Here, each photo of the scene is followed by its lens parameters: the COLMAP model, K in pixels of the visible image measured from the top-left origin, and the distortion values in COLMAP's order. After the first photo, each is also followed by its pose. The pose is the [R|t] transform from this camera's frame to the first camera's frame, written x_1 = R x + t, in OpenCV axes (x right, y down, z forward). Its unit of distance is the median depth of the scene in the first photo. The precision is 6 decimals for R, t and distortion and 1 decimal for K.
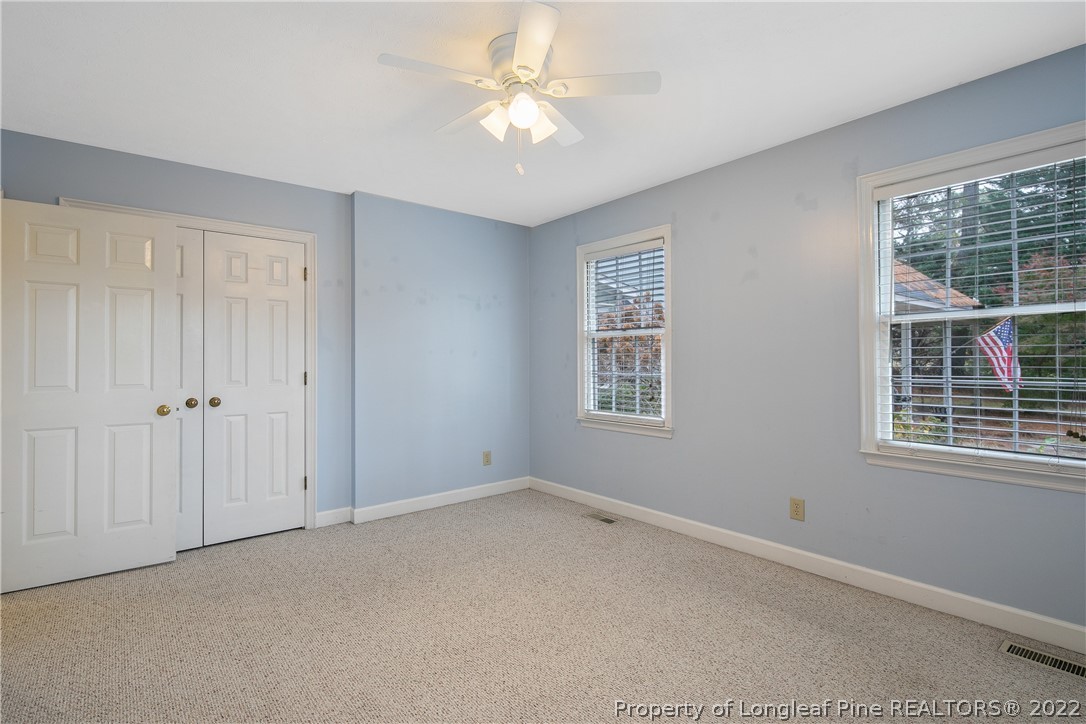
lens RADIAL K [[527.7, 0, 544.1], [0, 527.7, 359.8], [0, 0, 1]] dist [0.005203, -0.000030]
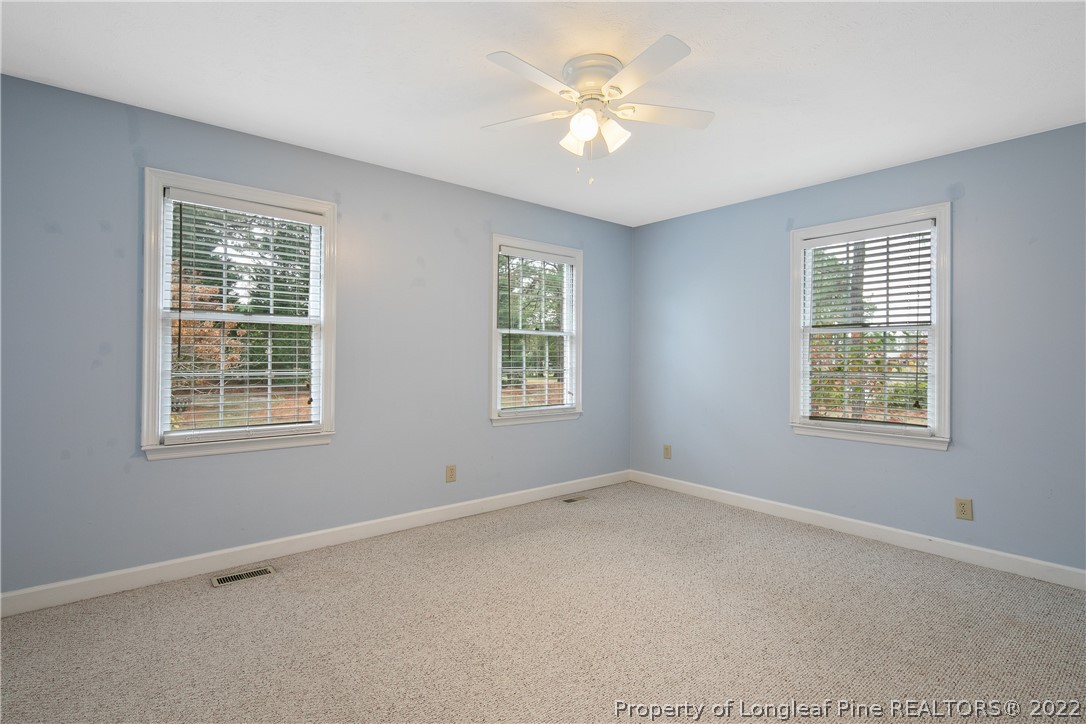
lens RADIAL K [[527.7, 0, 545.4], [0, 527.7, 359.3], [0, 0, 1]] dist [0.005203, -0.000030]
pose [[-0.007256, 0.000208, 0.999974, -0.701634], [-0.007959, 0.999968, -0.000266, 0.004444], [-0.999942, -0.007961, -0.007254, 0.687814]]
